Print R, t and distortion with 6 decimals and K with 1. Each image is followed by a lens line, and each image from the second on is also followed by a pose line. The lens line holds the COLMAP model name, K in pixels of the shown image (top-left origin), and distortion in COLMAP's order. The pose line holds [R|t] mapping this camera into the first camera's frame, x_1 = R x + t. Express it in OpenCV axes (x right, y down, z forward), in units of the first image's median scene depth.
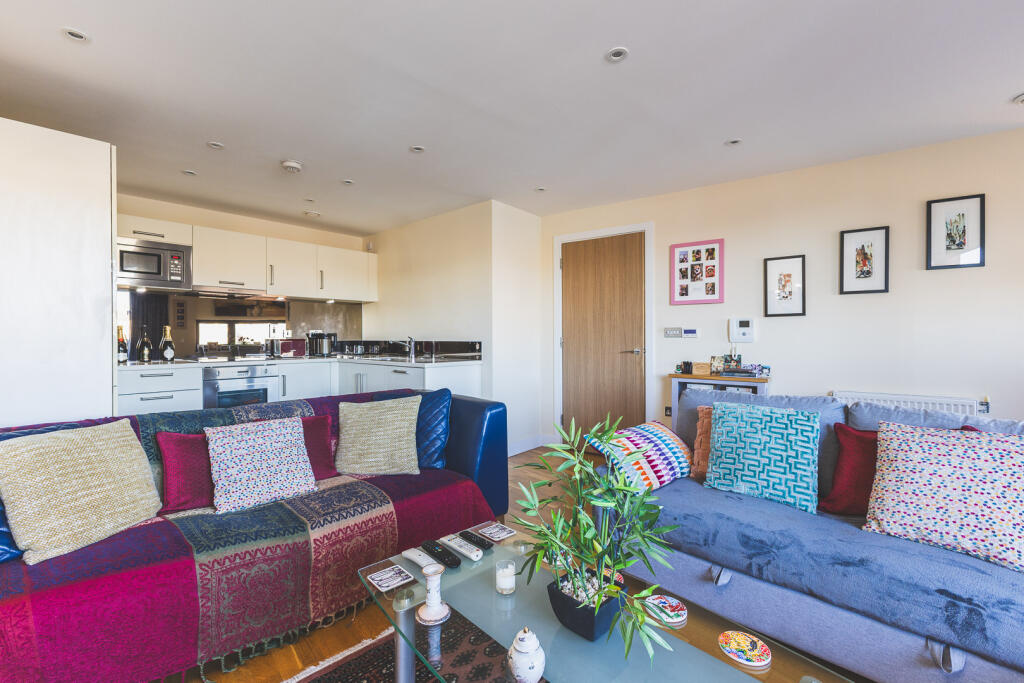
lens RADIAL K [[438.7, 0, 504.3], [0, 438.7, 336.0], [0, 0, 1]] dist [0.012307, -0.003560]
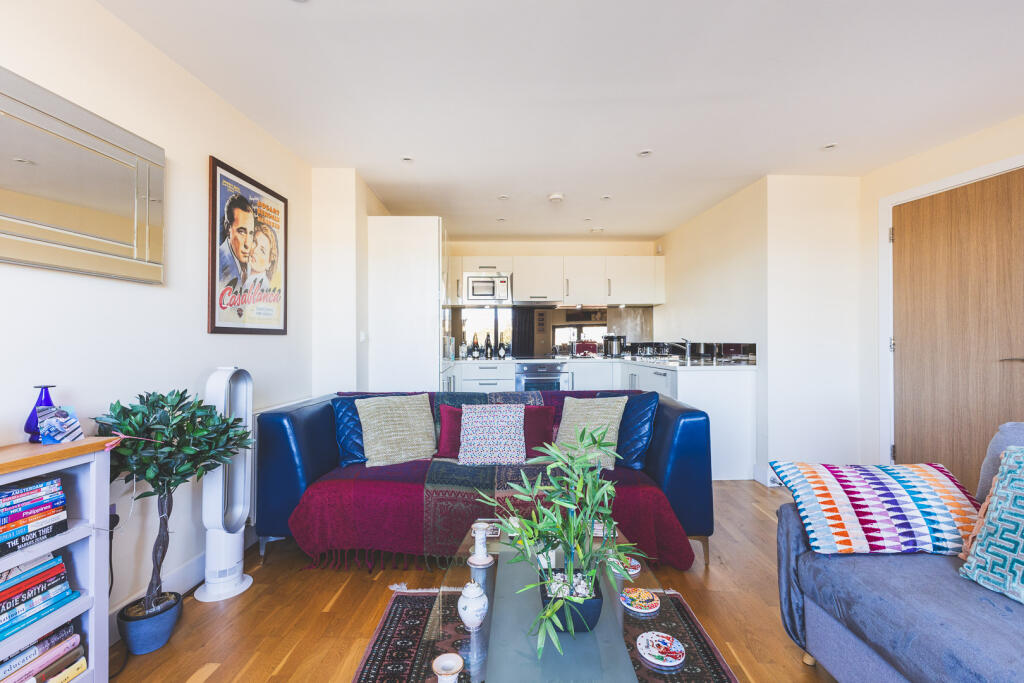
lens RADIAL K [[438.7, 0, 505.8], [0, 438.7, 339.3], [0, 0, 1]] dist [0.012307, -0.003560]
pose [[0.708547, -0.007131, -0.705627, 0.210449], [0.011256, 0.999936, 0.001198, -0.002105], [0.705573, -0.008792, 0.708582, 0.042875]]
